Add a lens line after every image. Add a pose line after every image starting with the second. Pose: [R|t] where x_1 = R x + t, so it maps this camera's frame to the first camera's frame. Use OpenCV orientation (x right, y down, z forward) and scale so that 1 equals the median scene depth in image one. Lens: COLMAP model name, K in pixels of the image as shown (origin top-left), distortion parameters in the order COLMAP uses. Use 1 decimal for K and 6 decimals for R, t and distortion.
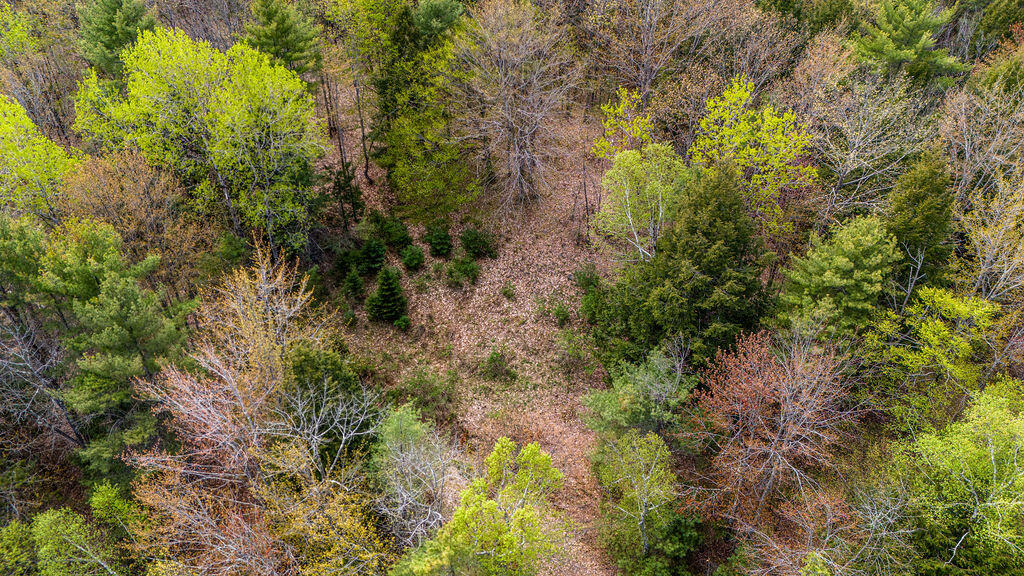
lens RADIAL K [[723.3, 0, 512.0], [0, 723.3, 288.0], [0, 0, 1]] dist [0.003432, -0.000219]
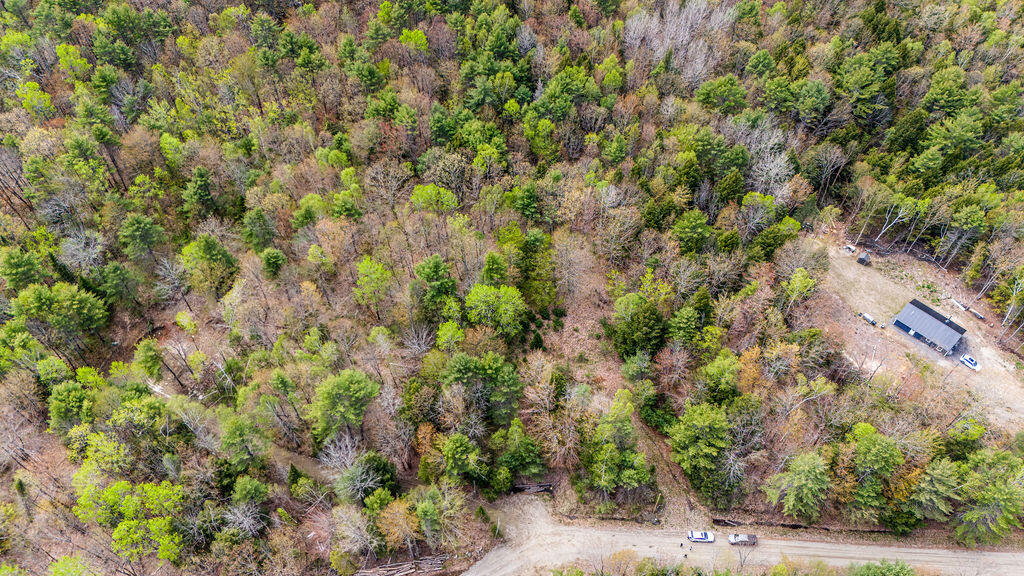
lens RADIAL K [[666.5, 0, 512.0], [0, 666.5, 288.0], [0, 0, 1]] dist [0.002196, 0.000229]
pose [[0.971920, -0.183543, 0.147254, -0.677396], [0.159648, 0.974059, 0.160377, -0.687069], [-0.172870, -0.132365, 0.976010, -1.670686]]
